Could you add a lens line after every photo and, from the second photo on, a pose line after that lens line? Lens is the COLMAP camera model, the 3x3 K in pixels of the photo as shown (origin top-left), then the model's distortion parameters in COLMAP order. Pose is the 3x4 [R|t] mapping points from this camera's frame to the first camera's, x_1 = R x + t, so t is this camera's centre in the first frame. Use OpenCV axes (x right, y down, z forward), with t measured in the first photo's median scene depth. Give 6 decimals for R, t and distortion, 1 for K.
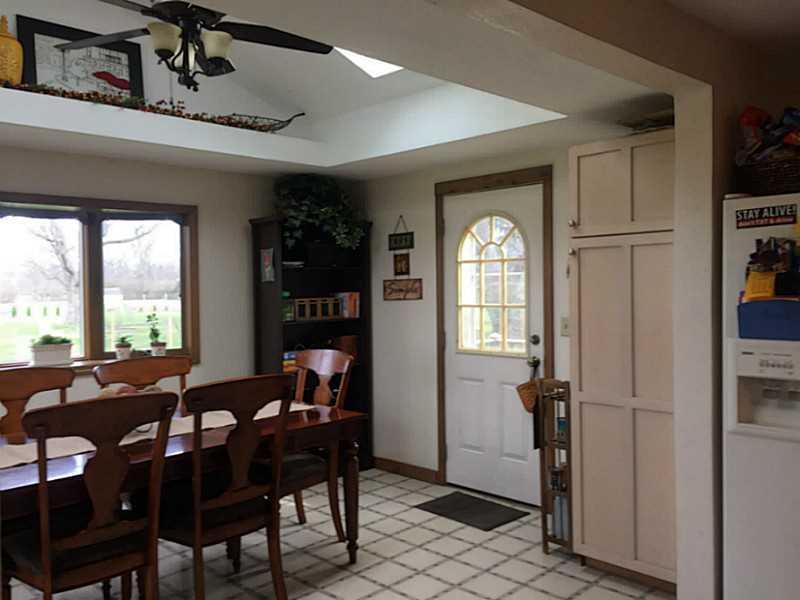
lens RADIAL K [[678.3, 0, 404.0], [0, 678.3, 299.8], [0, 0, 1]] dist [0.066610, -0.076209]
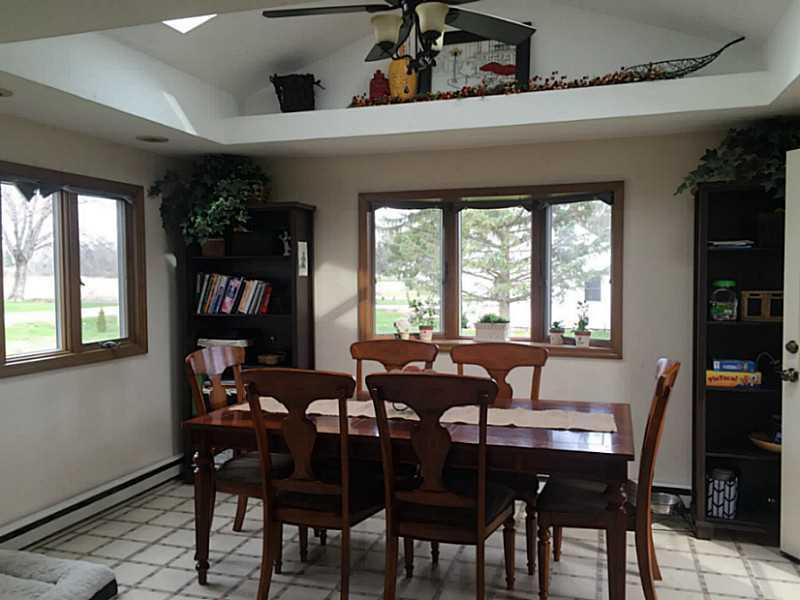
lens RADIAL K [[678.3, 0, 404.0], [0, 678.3, 299.8], [0, 0, 1]] dist [0.066610, -0.076209]
pose [[0.457805, 0.052317, -0.887512, 0.425274], [-0.026987, 0.998625, 0.044947, -0.019382], [0.888643, 0.003375, 0.458587, 0.408352]]
